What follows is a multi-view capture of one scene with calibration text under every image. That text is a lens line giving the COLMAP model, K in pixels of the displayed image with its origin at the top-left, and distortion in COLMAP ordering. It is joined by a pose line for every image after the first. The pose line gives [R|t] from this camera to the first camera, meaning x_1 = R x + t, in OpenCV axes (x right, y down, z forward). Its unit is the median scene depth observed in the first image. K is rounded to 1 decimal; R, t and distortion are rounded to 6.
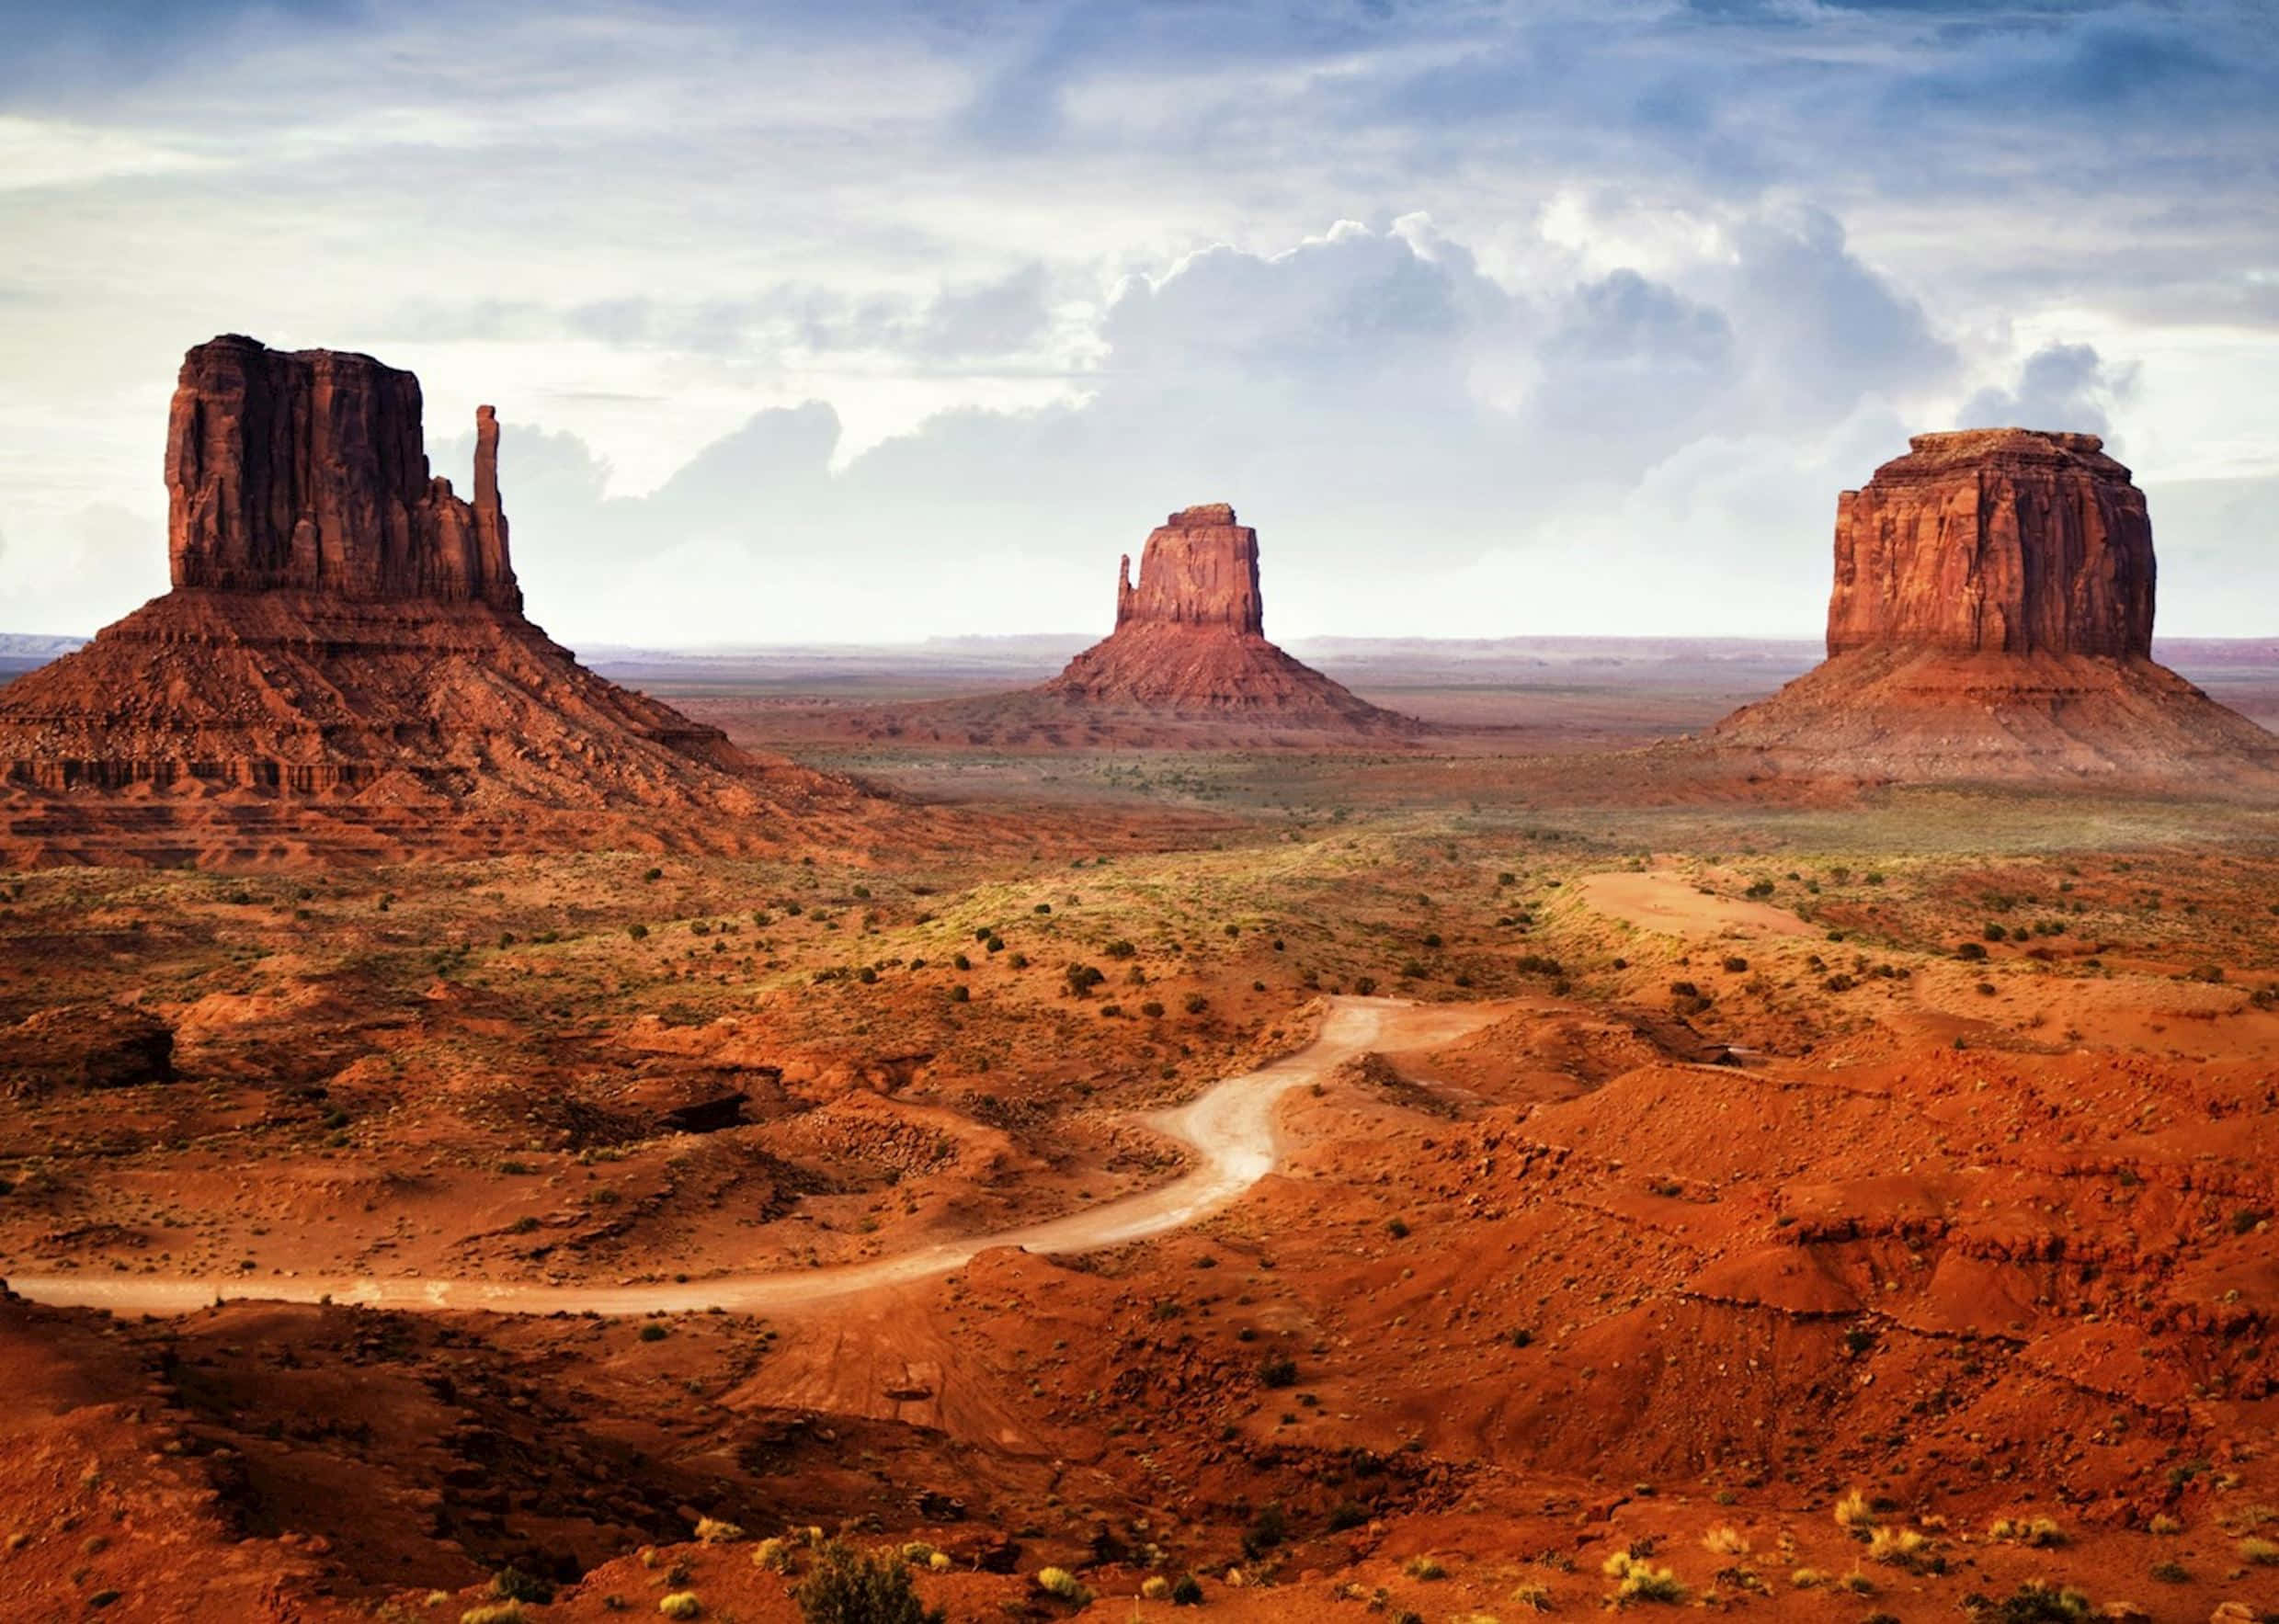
lens RADIAL K [[2558.1, 0, 1202.4], [0, 2558.1, 781.2], [0, 0, 1]] dist [-0.064735, 0.000000]
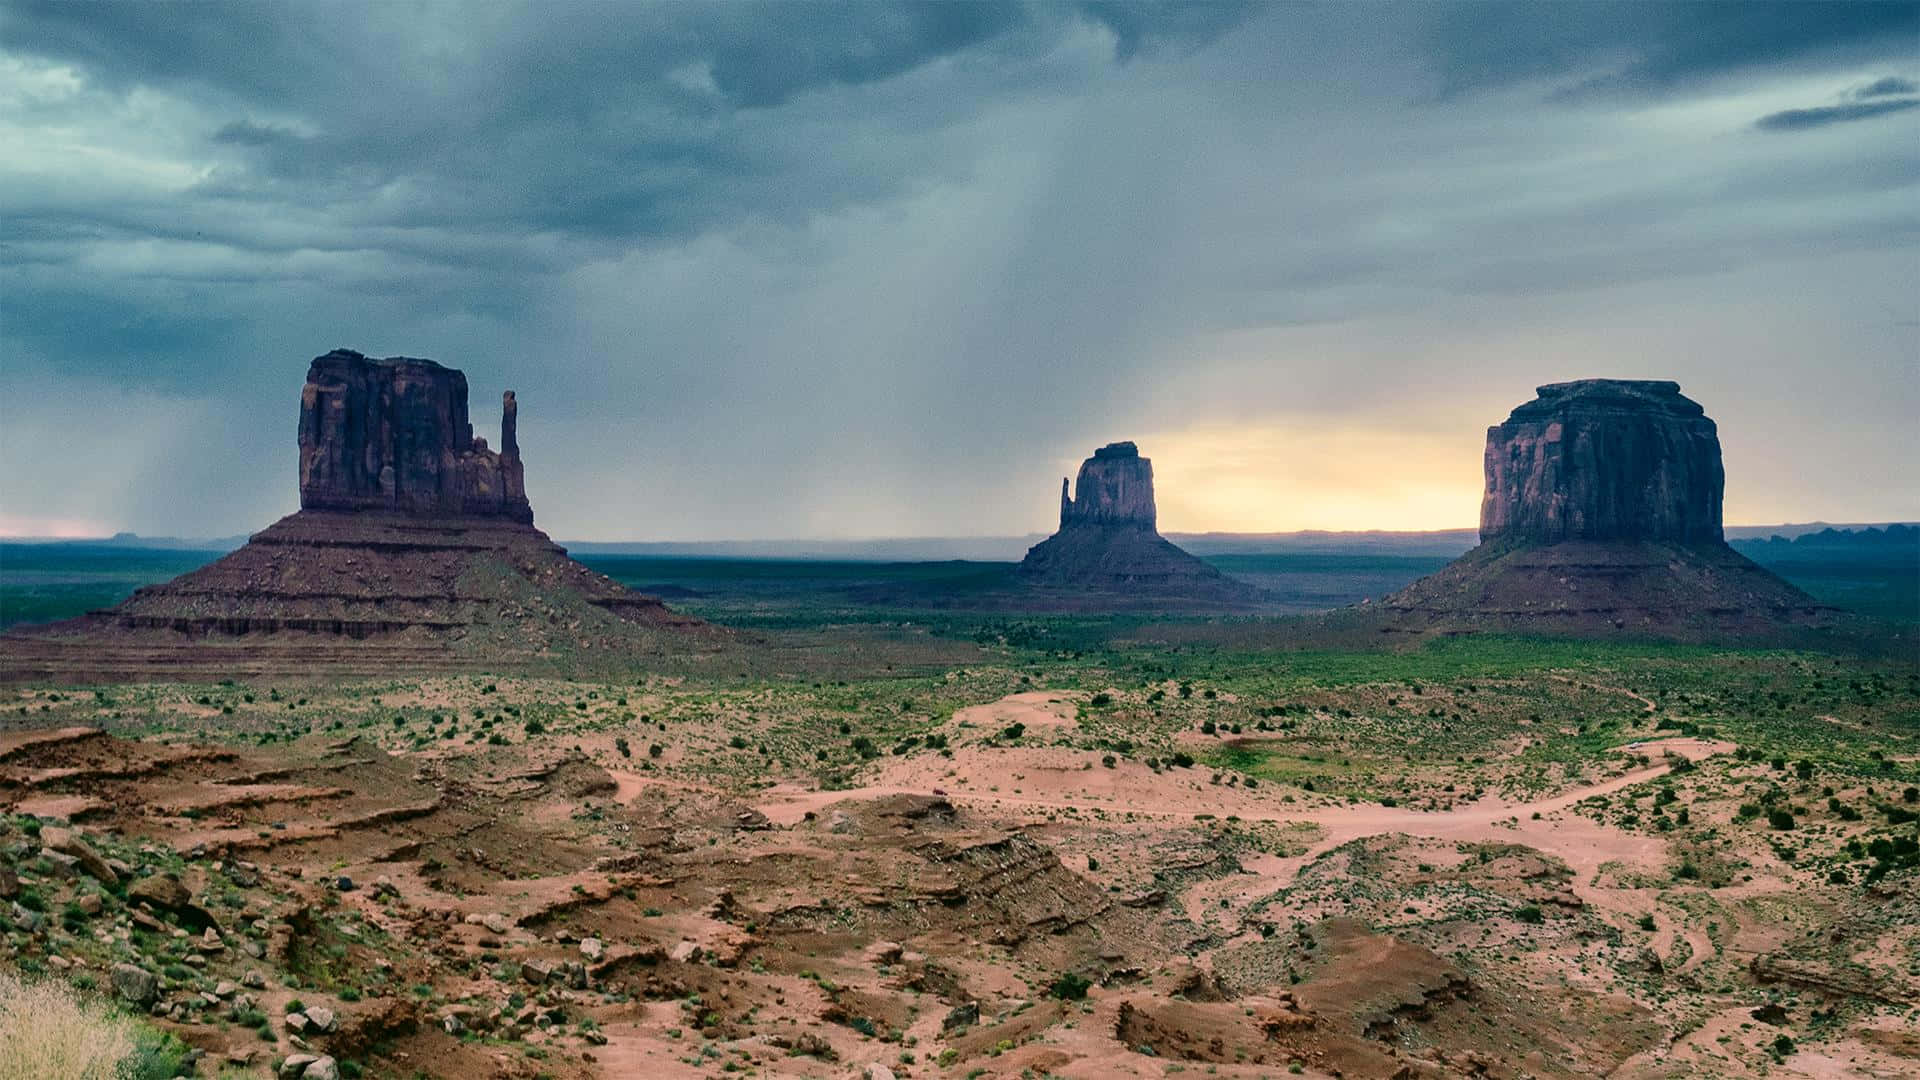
lens RADIAL K [[1808.2, 0, 956.7], [0, 1808.2, 533.7], [0, 0, 1]] dist [0.023157, 0.000000]
pose [[0.985862, -0.009610, -0.167285, 0.187579], [0.000149, 0.998404, -0.056475, 0.002819], [0.167560, 0.055652, 0.984290, -0.050341]]
